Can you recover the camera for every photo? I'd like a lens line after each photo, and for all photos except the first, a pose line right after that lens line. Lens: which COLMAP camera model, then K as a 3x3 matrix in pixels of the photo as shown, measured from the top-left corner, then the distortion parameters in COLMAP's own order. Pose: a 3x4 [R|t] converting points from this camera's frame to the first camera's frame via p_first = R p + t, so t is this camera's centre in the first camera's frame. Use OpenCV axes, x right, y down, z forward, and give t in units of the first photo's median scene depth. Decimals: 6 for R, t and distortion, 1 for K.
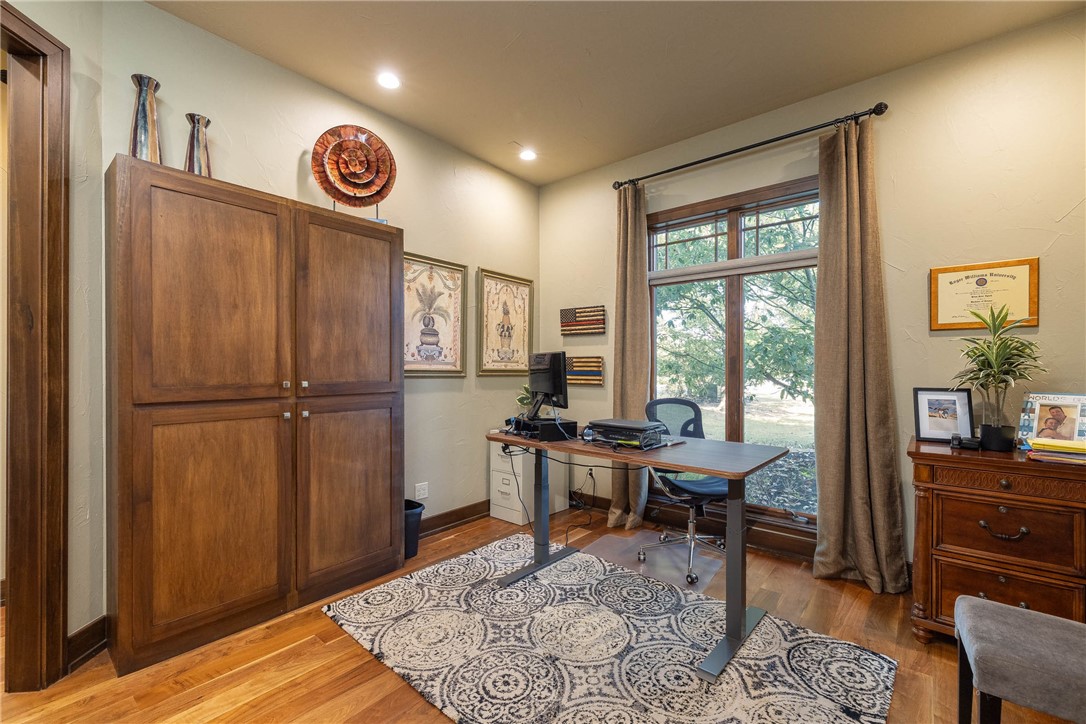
lens RADIAL K [[473.4, 0, 540.2], [0, 473.4, 367.5], [0, 0, 1]] dist [0.001593, 0.000117]
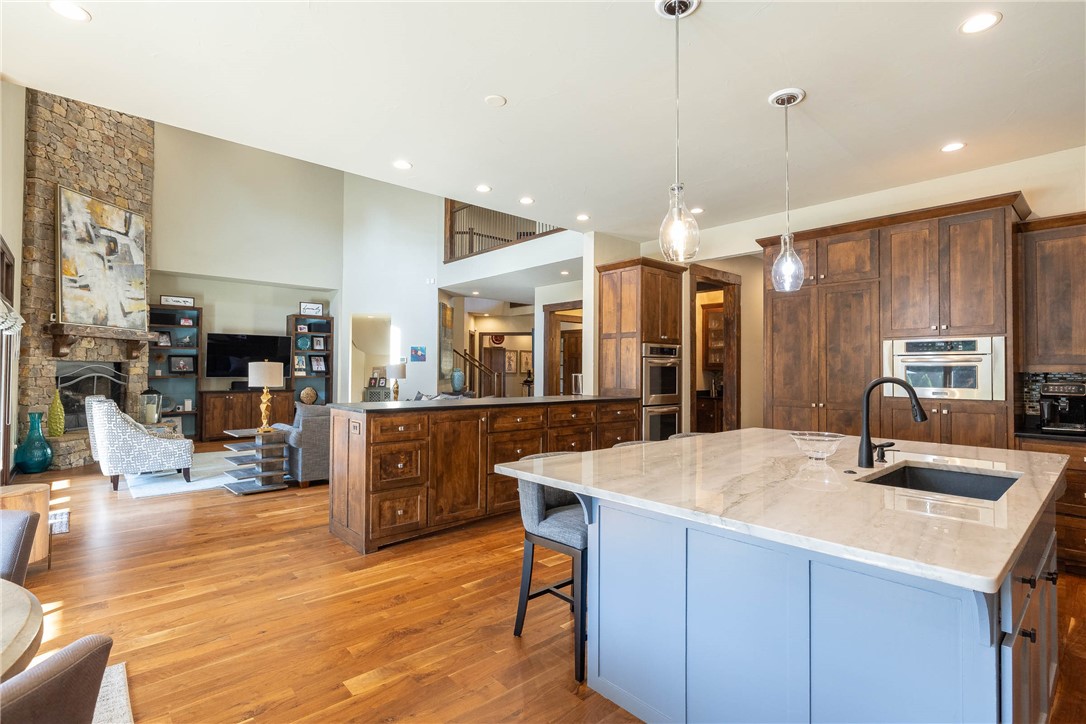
lens RADIAL K [[518.6, 0, 546.0], [0, 518.6, 362.8], [0, 0, 1]] dist [0.000800, 0.000337]
pose [[0.989221, 0.002381, -0.146408, 1.276338], [-0.004280, 0.999911, -0.012655, -0.038946], [0.146365, 0.013145, 0.989143, -5.883768]]
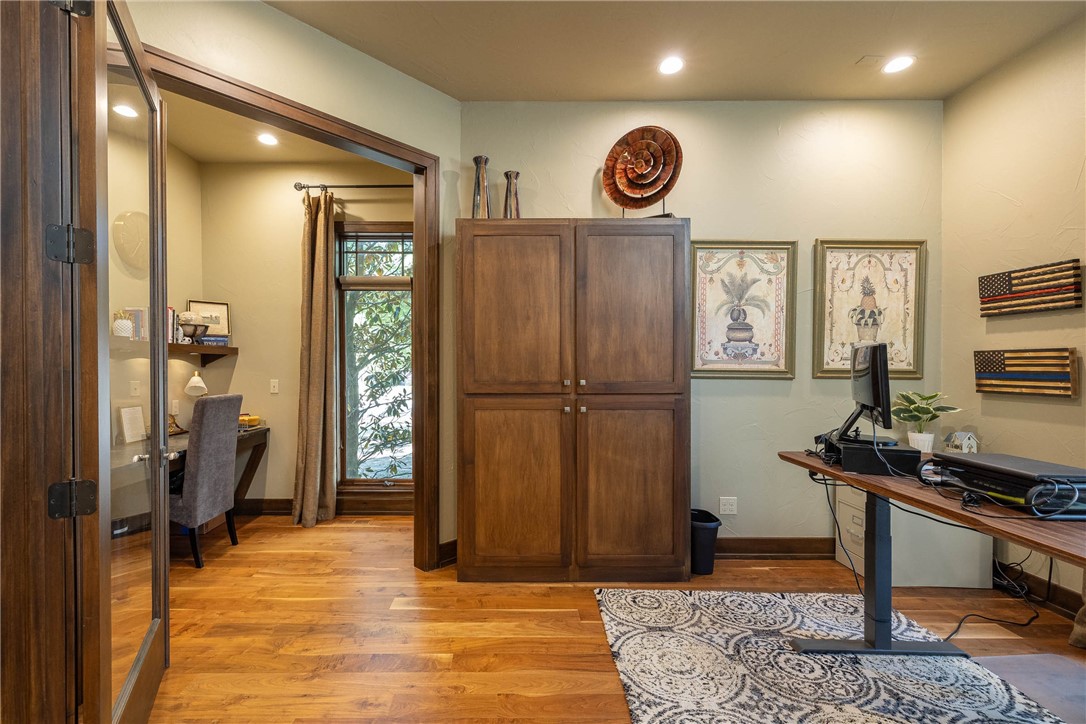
lens RADIAL K [[472.0, 0, 508.9], [0, 472.0, 371.2], [0, 0, 1]] dist [0.003002, 0.000215]
pose [[0.628811, 0.006097, -0.777534, 0.239095], [0.001298, 0.999960, 0.008891, -0.001454], [0.777557, -0.006600, 0.628778, 0.161632]]
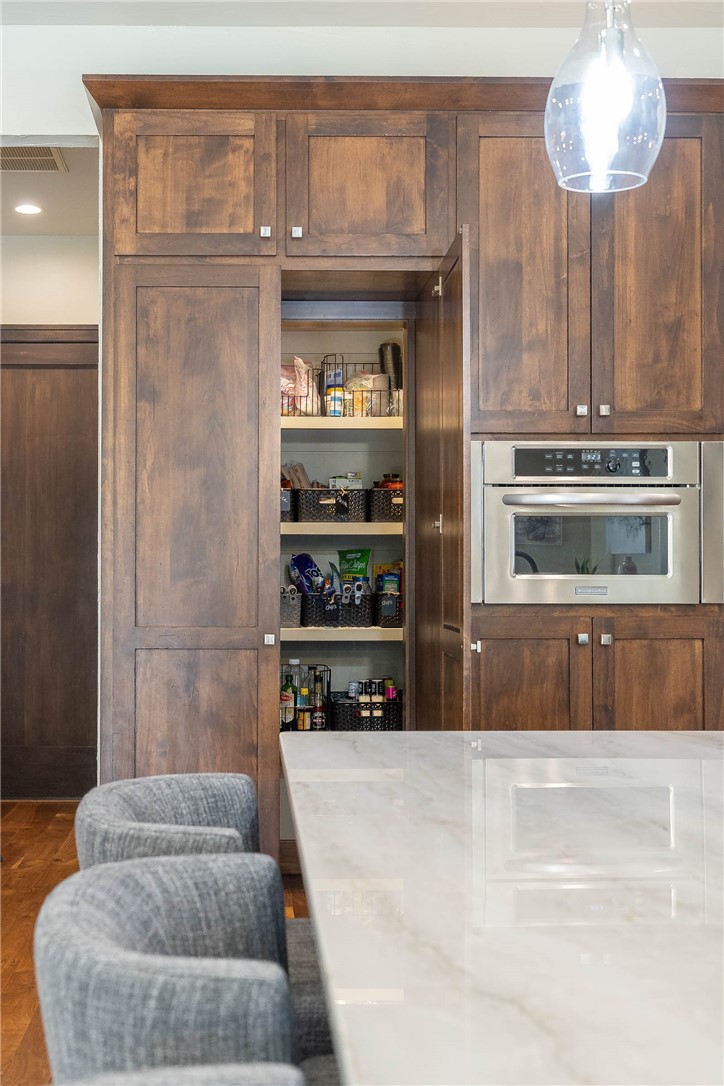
lens RADIAL K [[1264.3, 0, 362.0], [0, 1264.3, 543.0], [0, 0, 1]] dist [0.012856, 0.007226]
pose [[0.769931, 0.017827, 0.637878, 1.138206], [0.000656, 0.999587, -0.028727, 0.015097], [-0.638127, 0.022537, 0.769601, -5.097431]]
